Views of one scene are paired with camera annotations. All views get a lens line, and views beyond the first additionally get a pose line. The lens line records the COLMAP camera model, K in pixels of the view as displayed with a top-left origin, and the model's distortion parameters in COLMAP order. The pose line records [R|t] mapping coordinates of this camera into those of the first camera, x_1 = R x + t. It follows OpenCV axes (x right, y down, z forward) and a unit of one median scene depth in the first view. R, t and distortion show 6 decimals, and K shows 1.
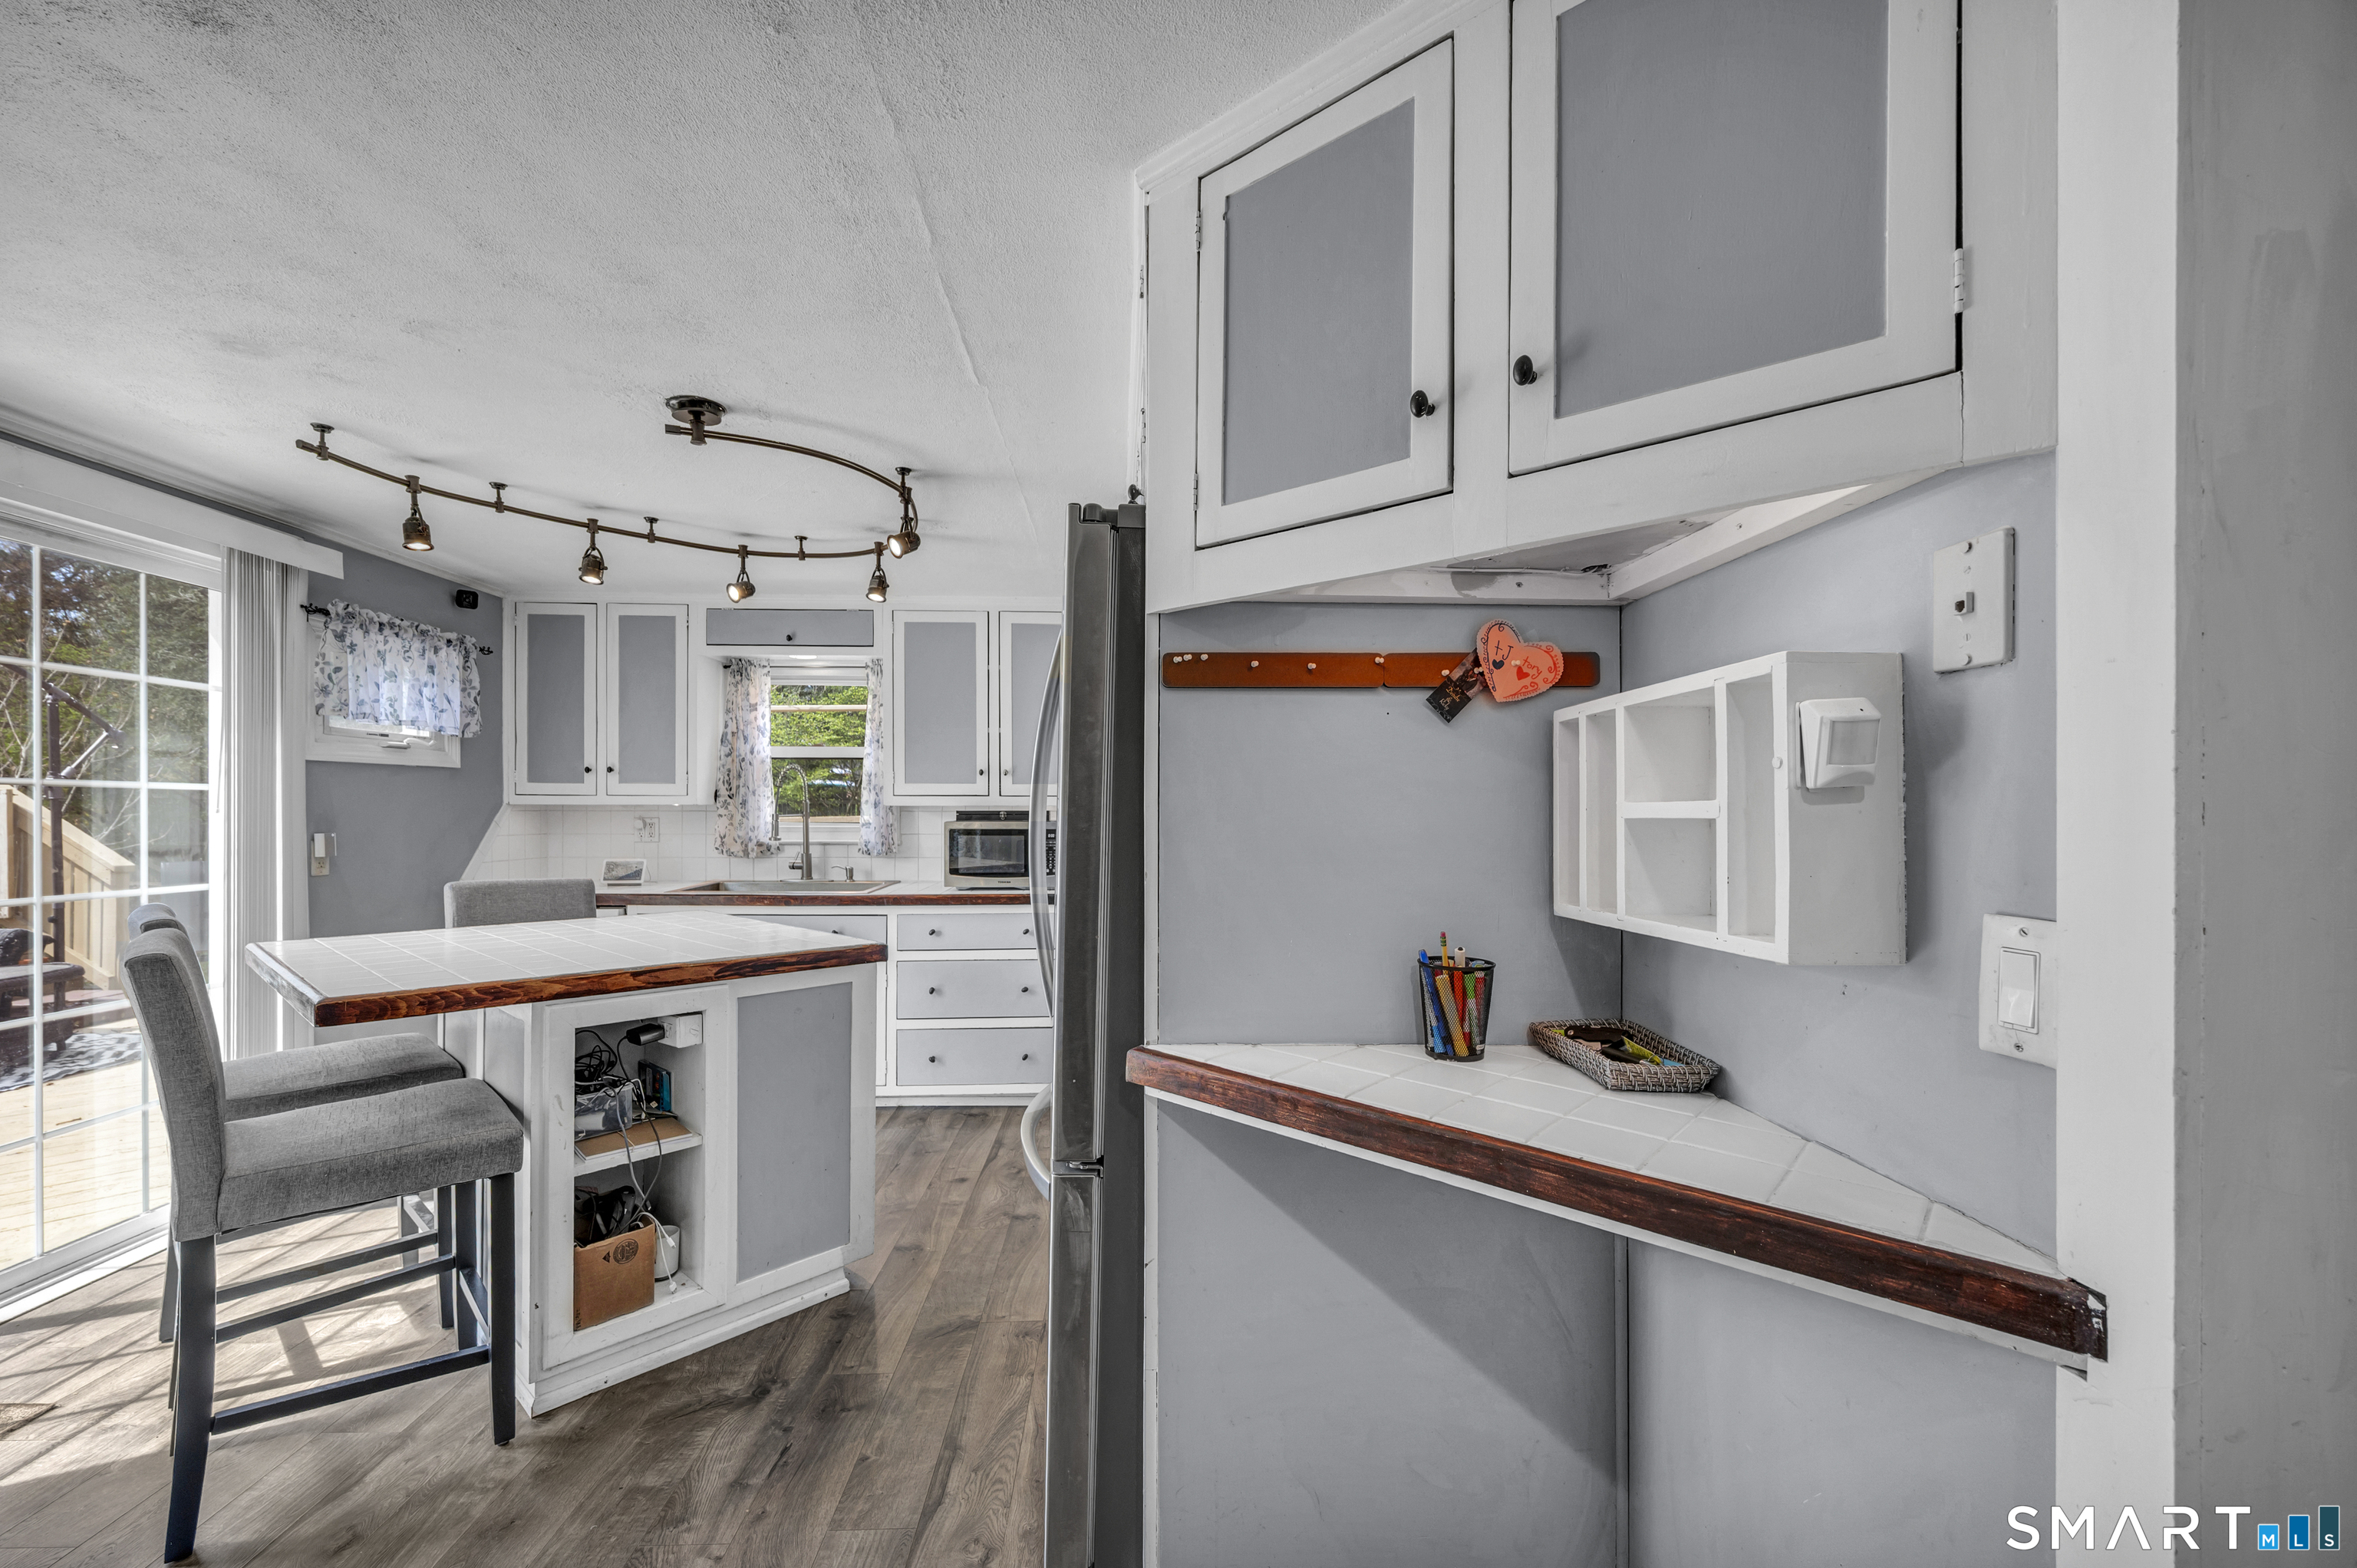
lens RADIAL K [[969.2, 0, 1177.7], [0, 969.2, 813.1], [0, 0, 1]] dist [-0.000336, 0.000126]
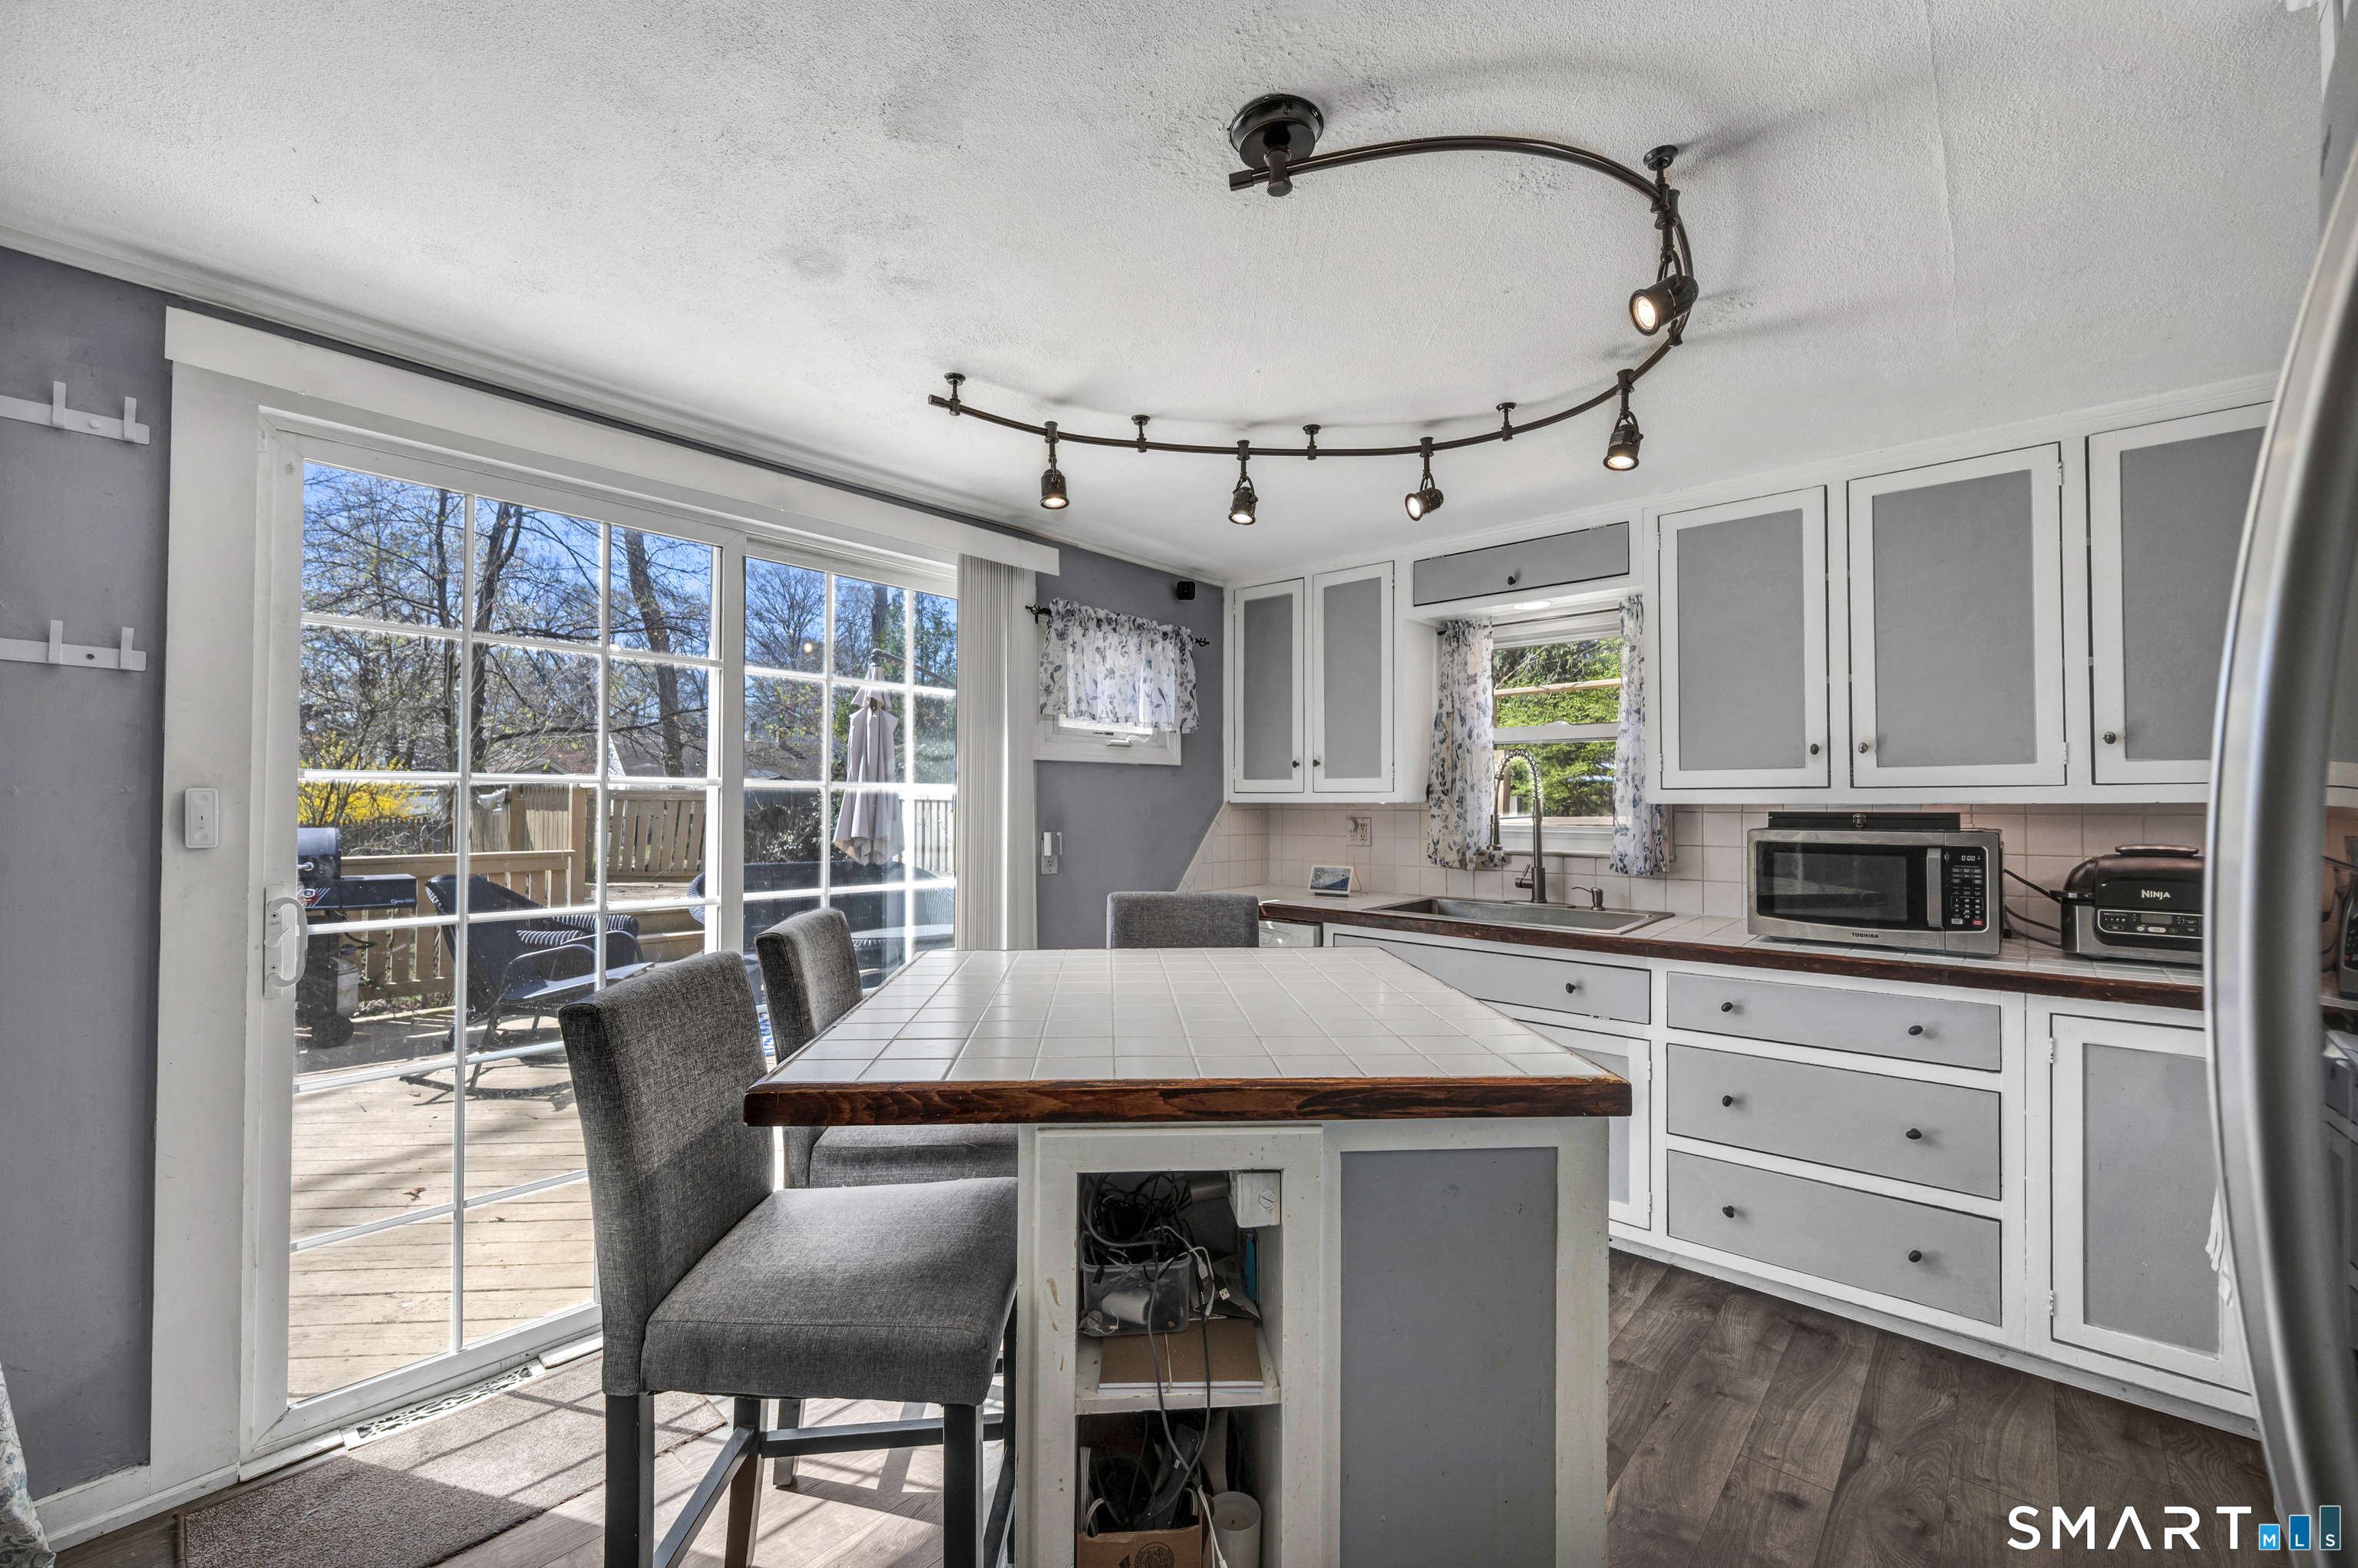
lens RADIAL K [[949.1, 0, 1182.6], [0, 949.1, 789.6], [0, 0, 1]] dist [-0.000613, -0.000165]
pose [[0.720956, -0.011151, -0.692891, -0.089589], [-0.003602, 0.999797, -0.019838, -0.003861], [0.692971, 0.016798, 0.720770, 0.346379]]
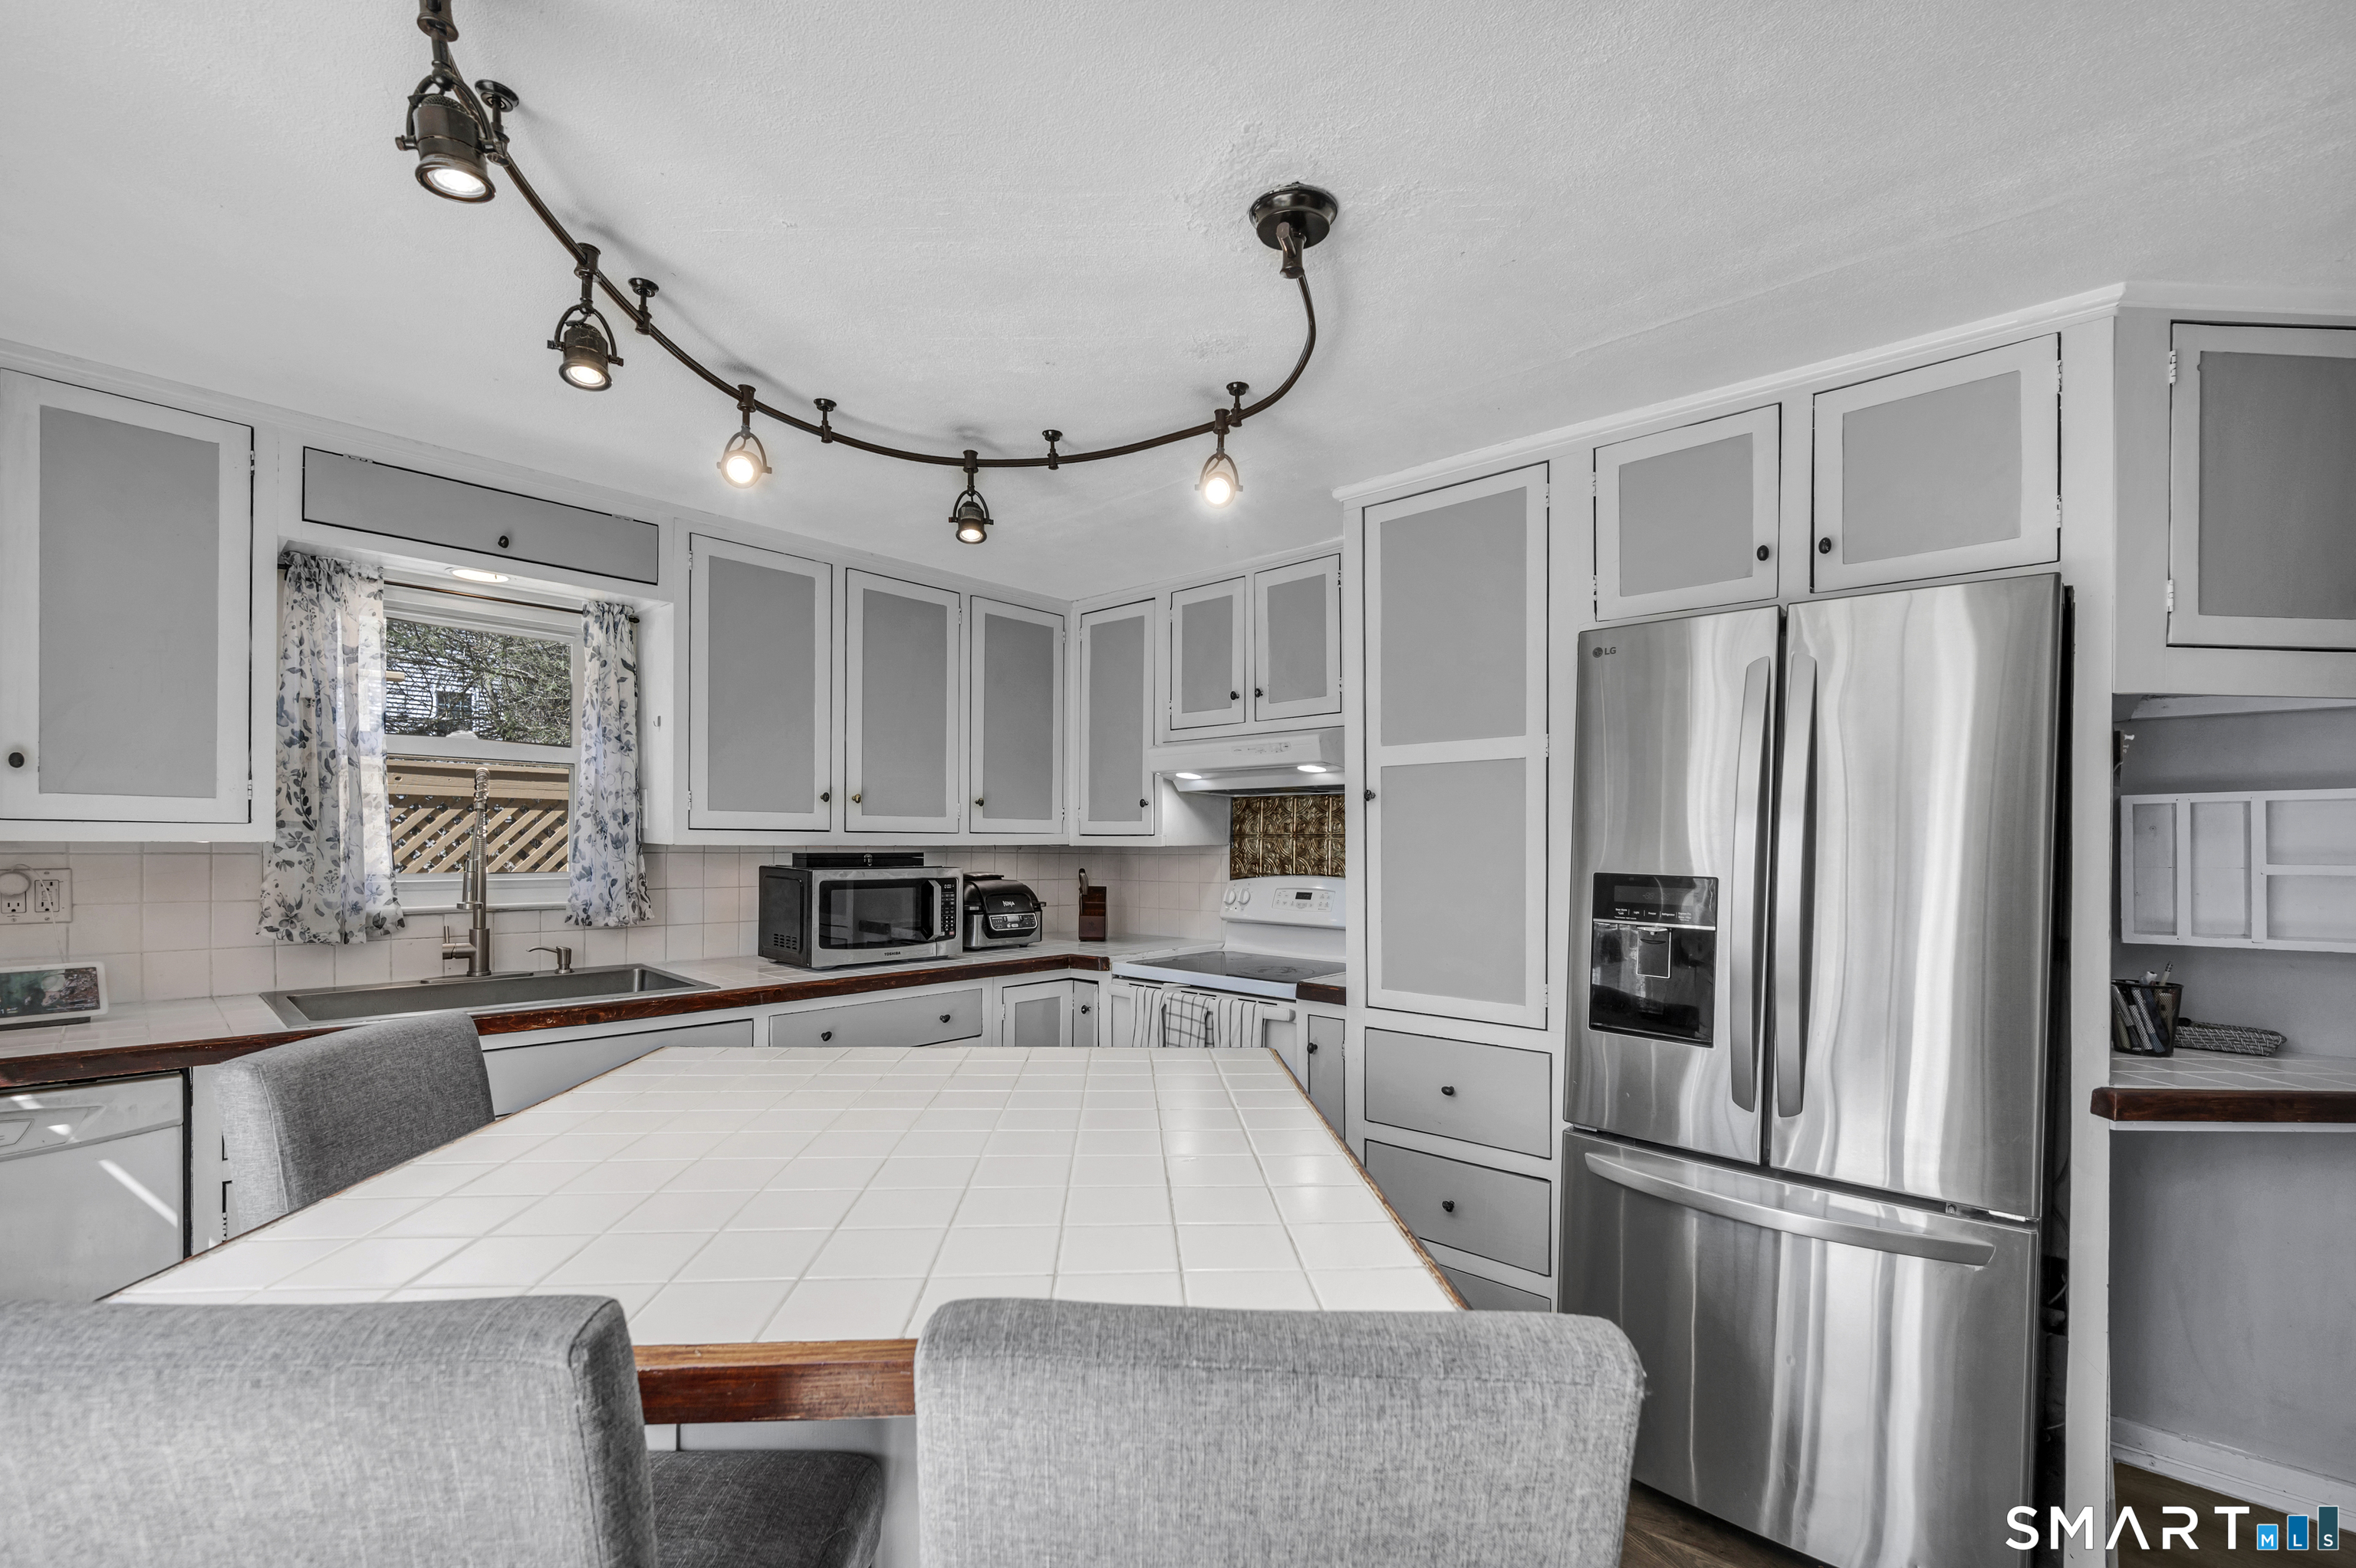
lens RADIAL K [[996.2, 0, 1182.8], [0, 996.2, 852.9], [0, 0, 1]] dist [0.000392, -0.000149]
pose [[0.707255, -0.002776, 0.706953, -0.621740], [-0.005614, 0.999939, 0.009543, -0.012536], [-0.706936, -0.010719, 0.707196, 0.376305]]
